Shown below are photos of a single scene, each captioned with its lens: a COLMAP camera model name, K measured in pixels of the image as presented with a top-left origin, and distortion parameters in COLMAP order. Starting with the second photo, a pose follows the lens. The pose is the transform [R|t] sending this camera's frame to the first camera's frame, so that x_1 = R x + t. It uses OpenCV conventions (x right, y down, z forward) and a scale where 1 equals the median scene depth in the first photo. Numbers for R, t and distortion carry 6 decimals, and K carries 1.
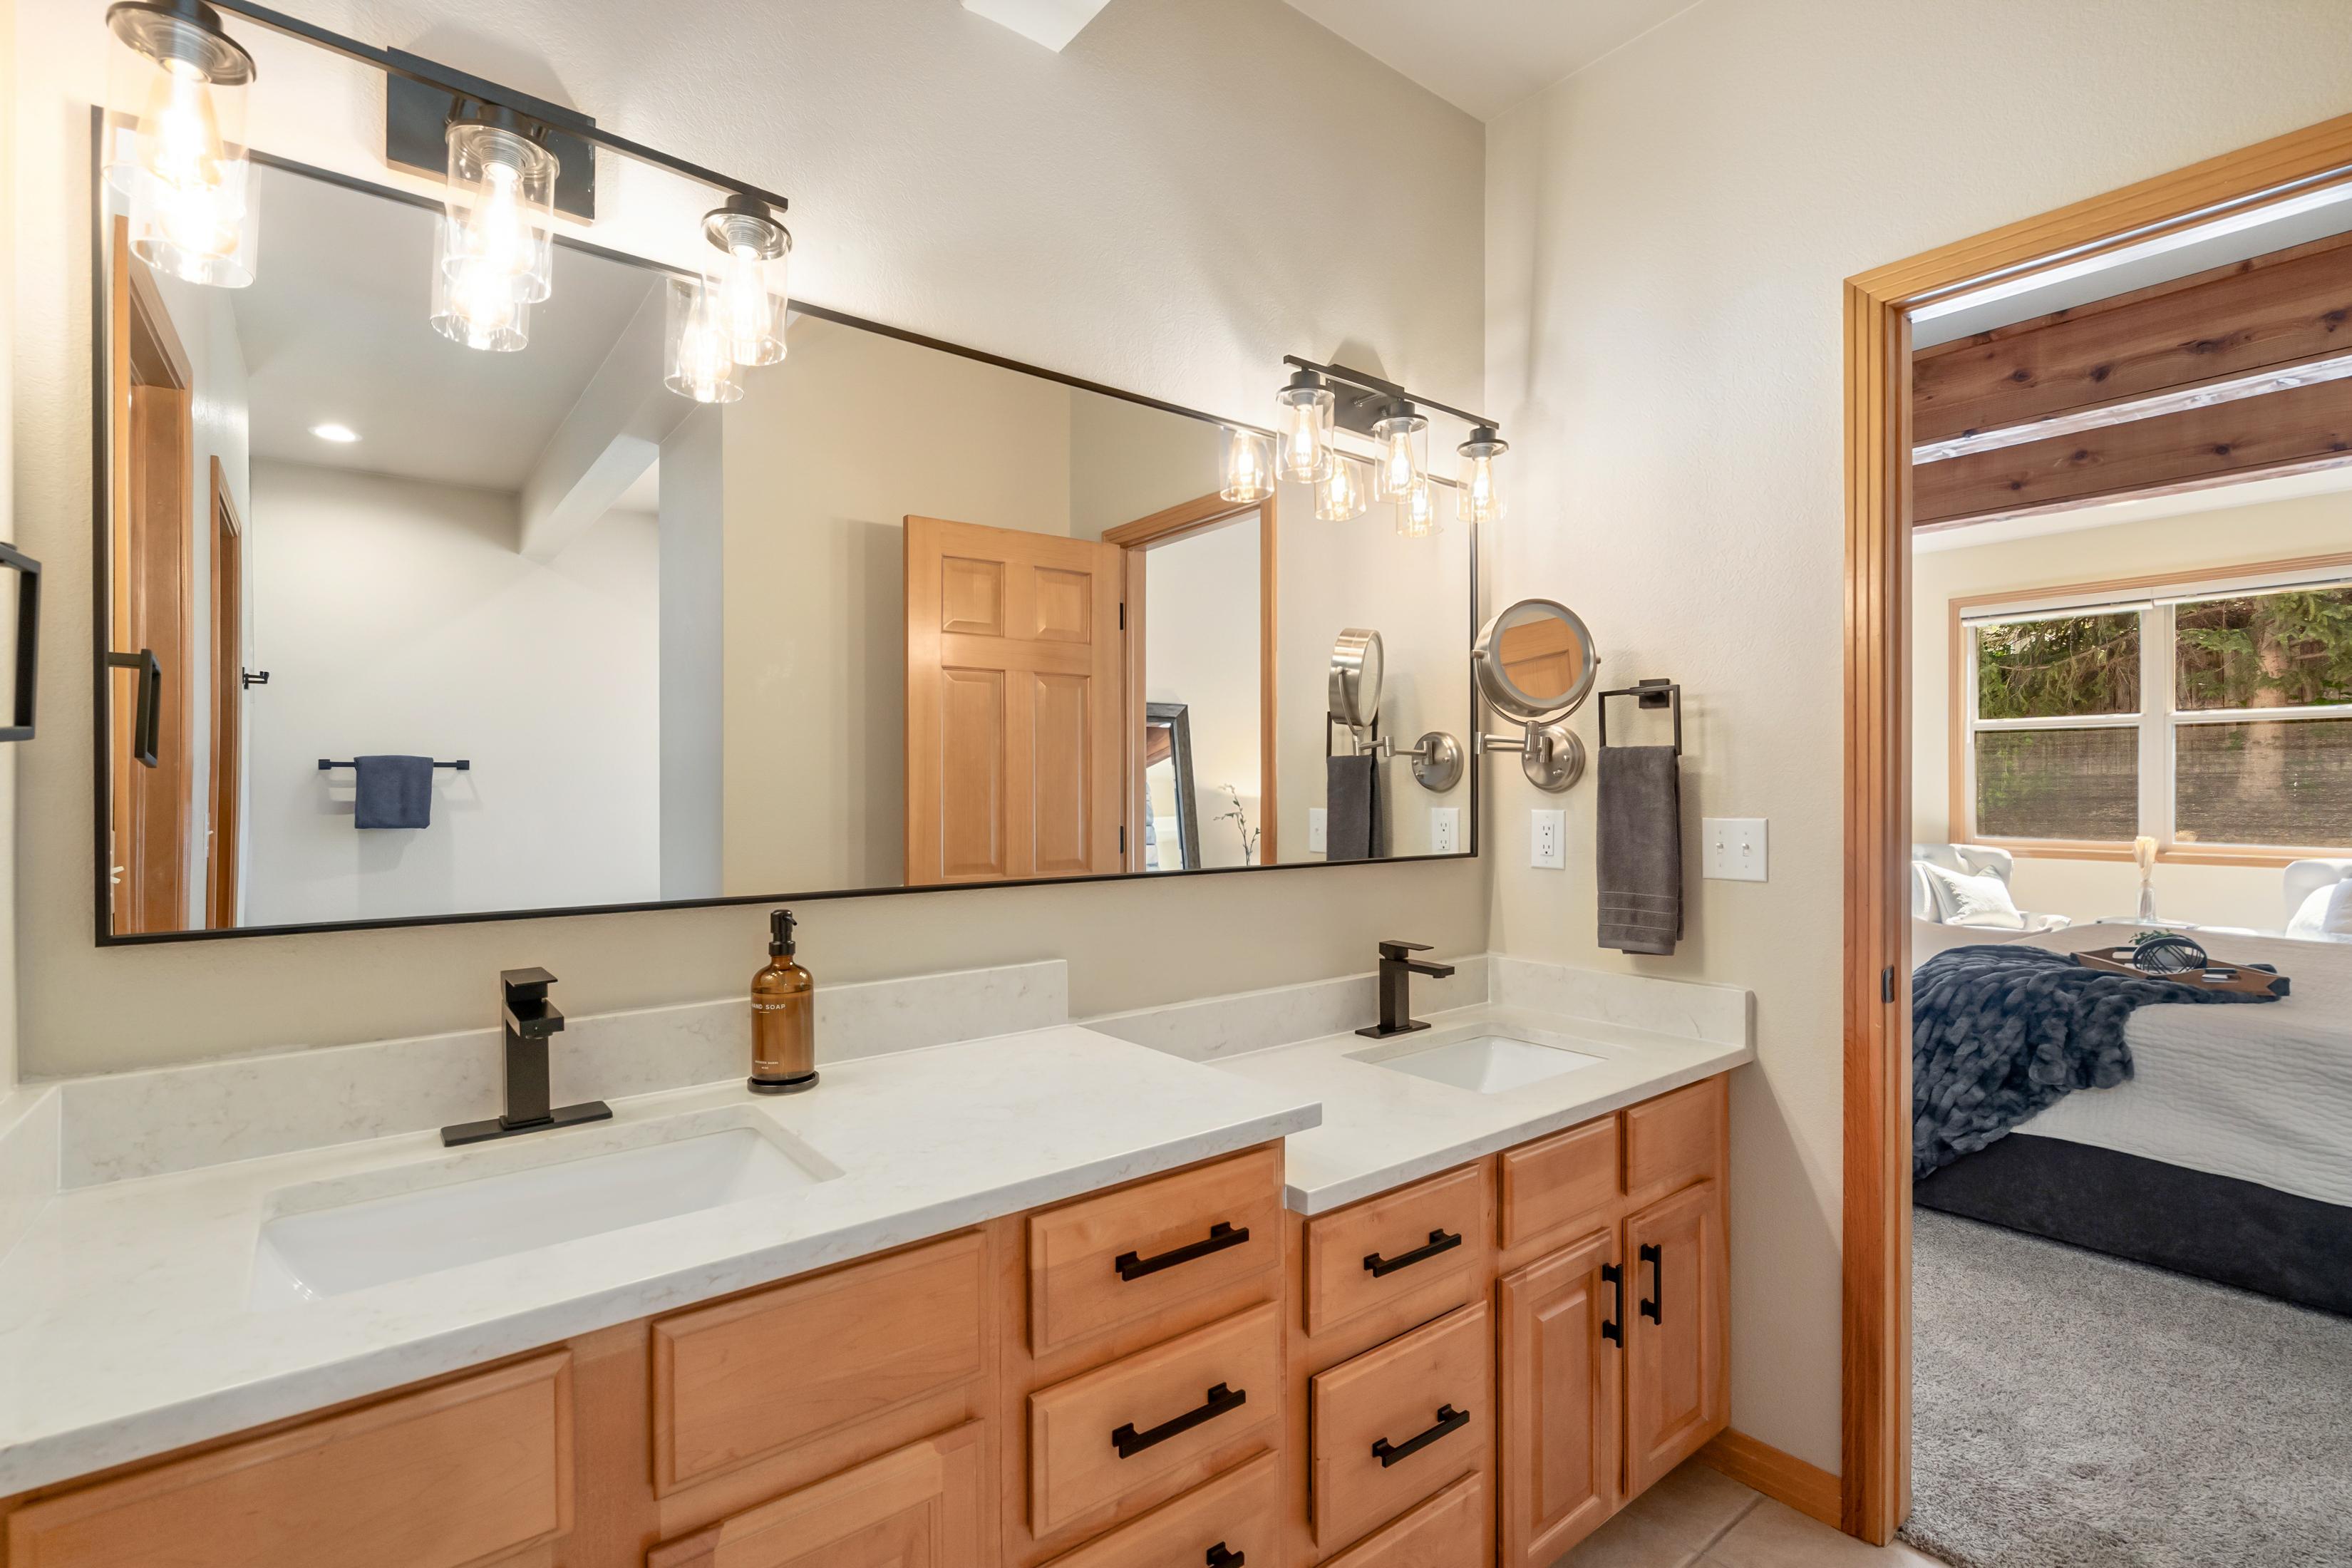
lens RADIAL K [[1102.6, 0, 1176.0], [0, 1102.6, 784.0], [0, 0, 1]] dist [-0.000252, -0.000066]
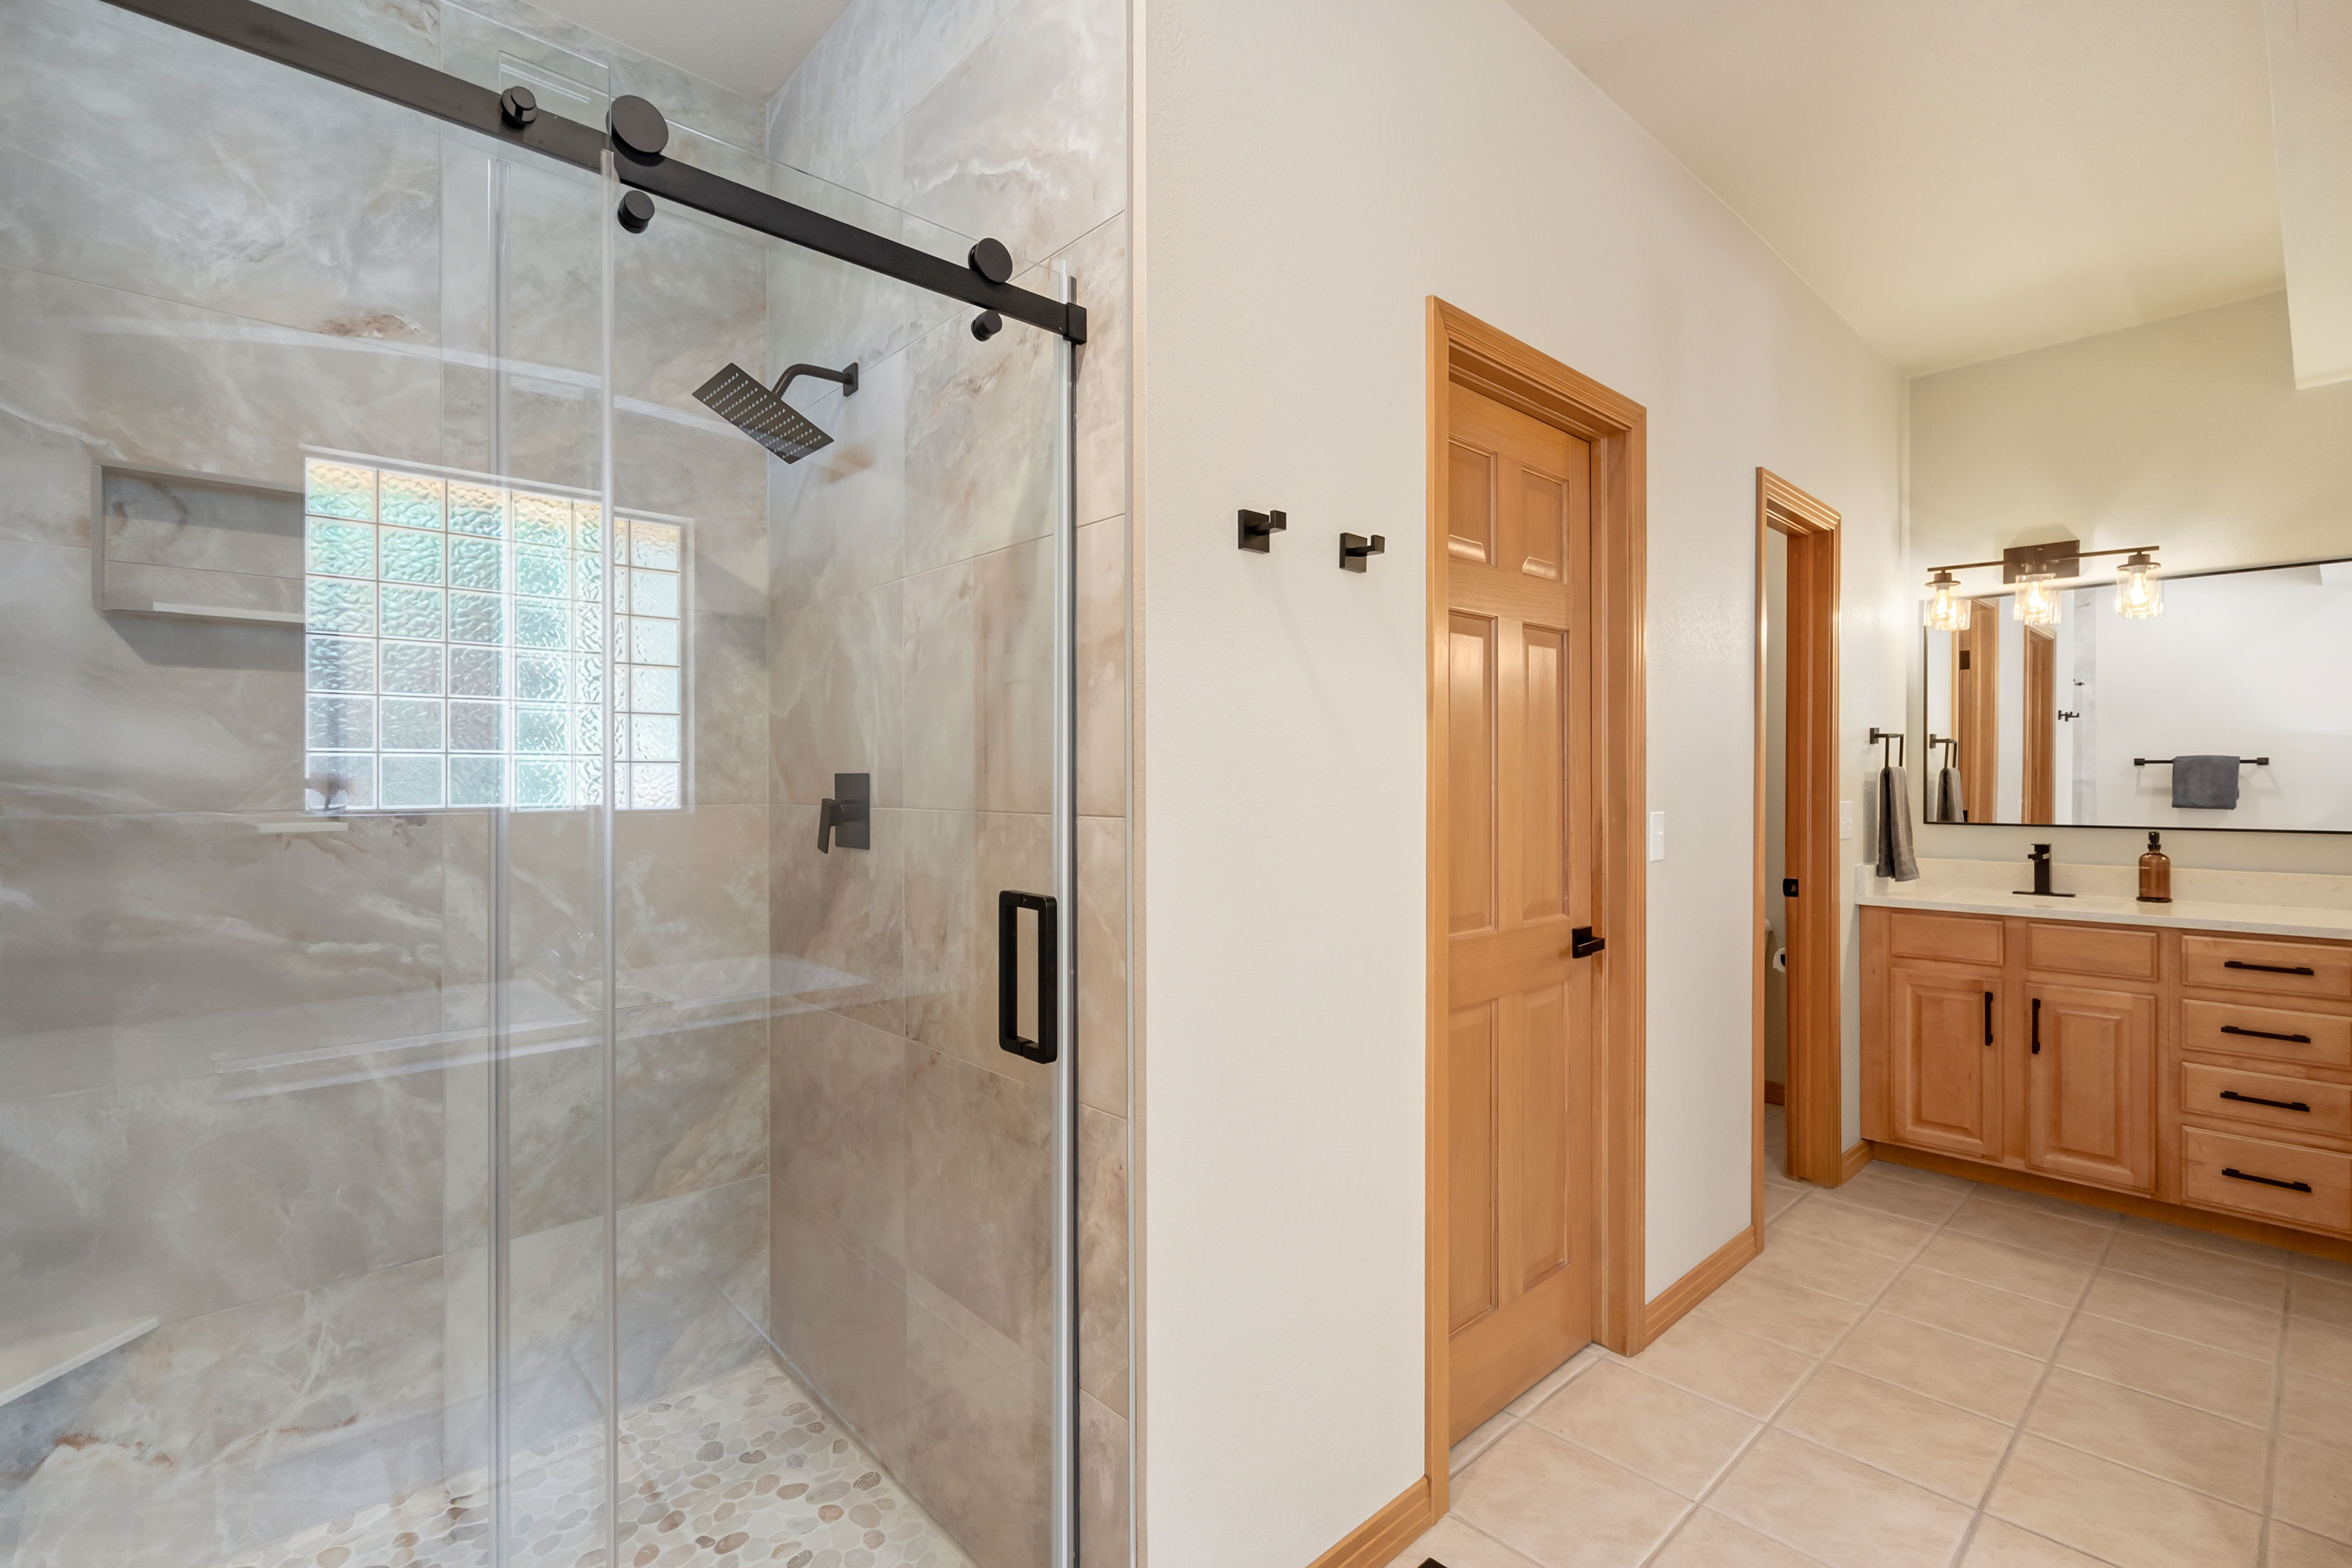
lens RADIAL K [[1055.8, 0, 1170.7], [0, 1055.8, 772.6], [0, 0, 1]] dist [0.001246, 0.000459]
pose [[0.085352, 0.004776, -0.996339, 0.703991], [-0.002693, 0.999986, 0.004562, -0.009406], [0.996347, 0.002293, 0.085364, -0.548282]]
